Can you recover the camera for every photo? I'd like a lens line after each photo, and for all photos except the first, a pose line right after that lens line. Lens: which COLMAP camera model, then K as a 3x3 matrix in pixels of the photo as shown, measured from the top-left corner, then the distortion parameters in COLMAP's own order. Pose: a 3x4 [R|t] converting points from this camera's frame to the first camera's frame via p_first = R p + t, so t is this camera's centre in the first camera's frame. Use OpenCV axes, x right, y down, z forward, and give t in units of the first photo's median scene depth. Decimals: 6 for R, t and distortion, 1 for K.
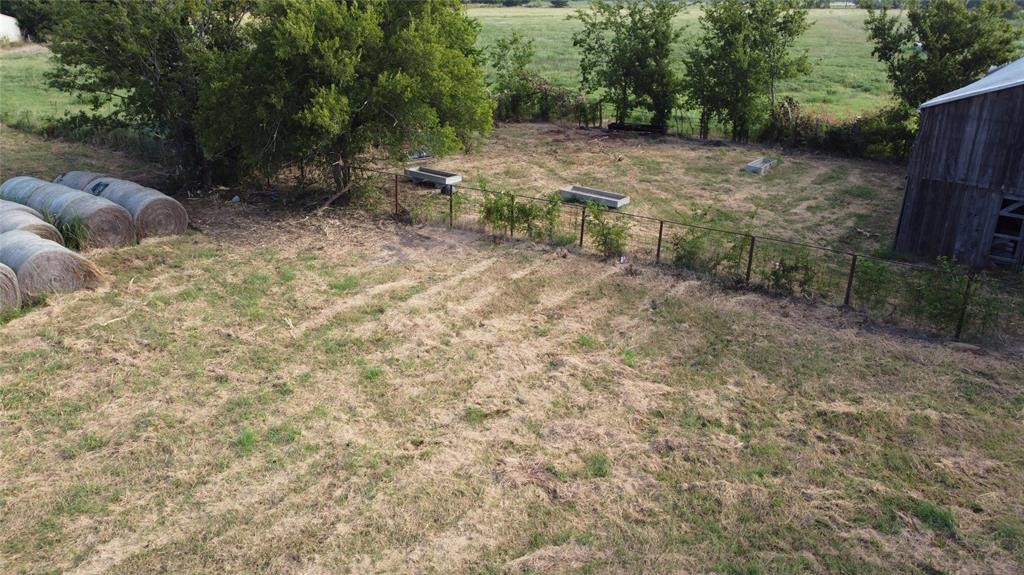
lens RADIAL K [[771.1, 0, 509.8], [0, 771.1, 288.5], [0, 0, 1]] dist [-0.004304, -0.001094]
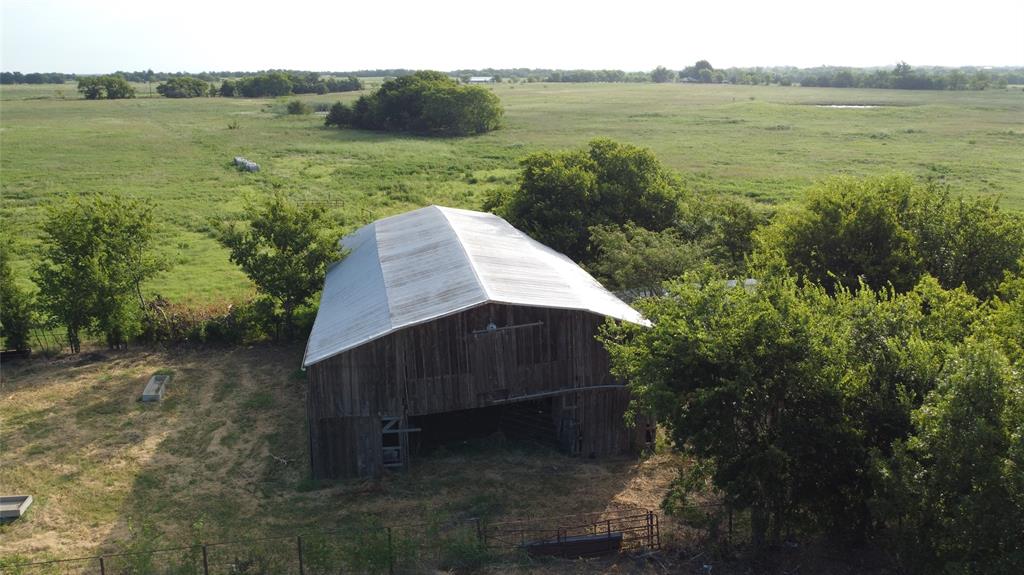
lens RADIAL K [[771.1, 0, 509.8], [0, 771.1, 288.5], [0, 0, 1]] dist [-0.004304, -0.001094]
pose [[0.683936, -0.197864, 0.702198, -0.058926], [0.258096, 0.965896, 0.020784, -0.294676], [-0.682362, 0.167020, 0.711678, -0.078019]]
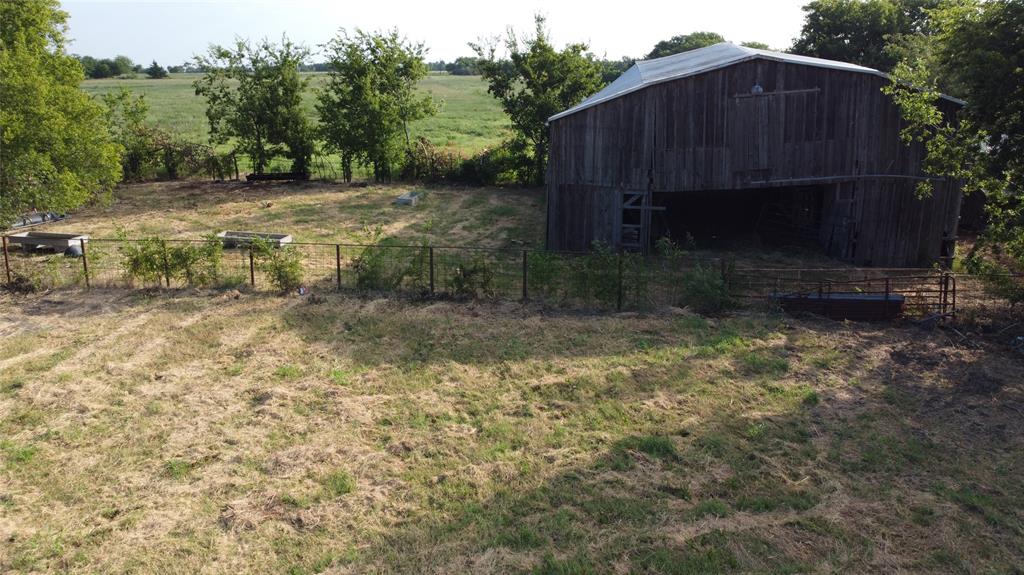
lens RADIAL K [[771.1, 0, 509.8], [0, 771.1, 288.5], [0, 0, 1]] dist [-0.004304, -0.001094]
pose [[0.887602, -0.134575, 0.440513, -0.044644], [0.171237, 0.984231, -0.044351, 0.045920], [-0.427598, 0.114798, 0.896650, 0.042854]]
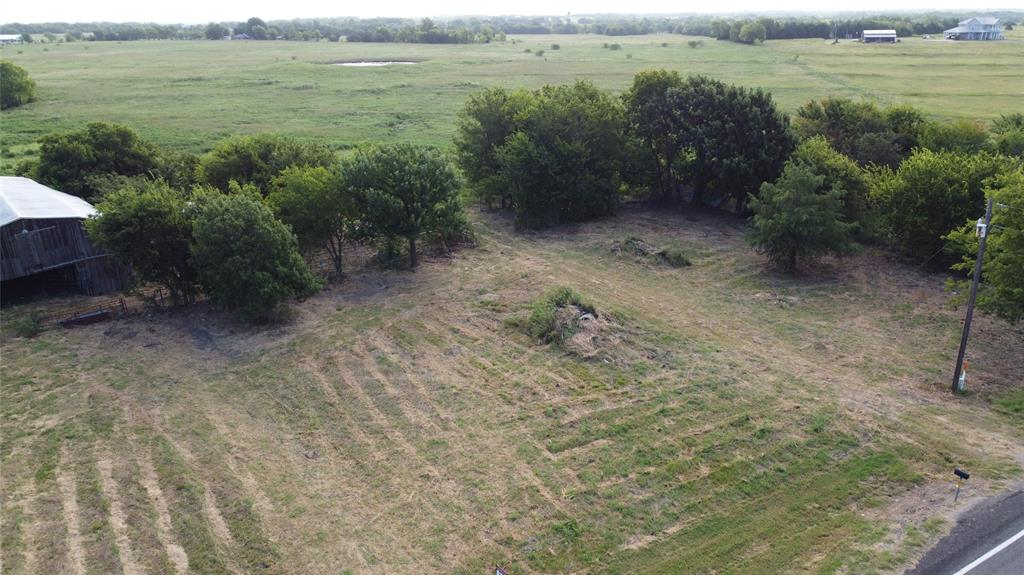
lens RADIAL K [[771.1, 0, 509.8], [0, 771.1, 288.5], [0, 0, 1]] dist [-0.004304, -0.001094]
pose [[0.231841, -0.323255, 0.917473, -1.124766], [0.350048, 0.907711, 0.231360, -0.082217], [-0.907588, 0.267521, 0.323600, -1.262254]]
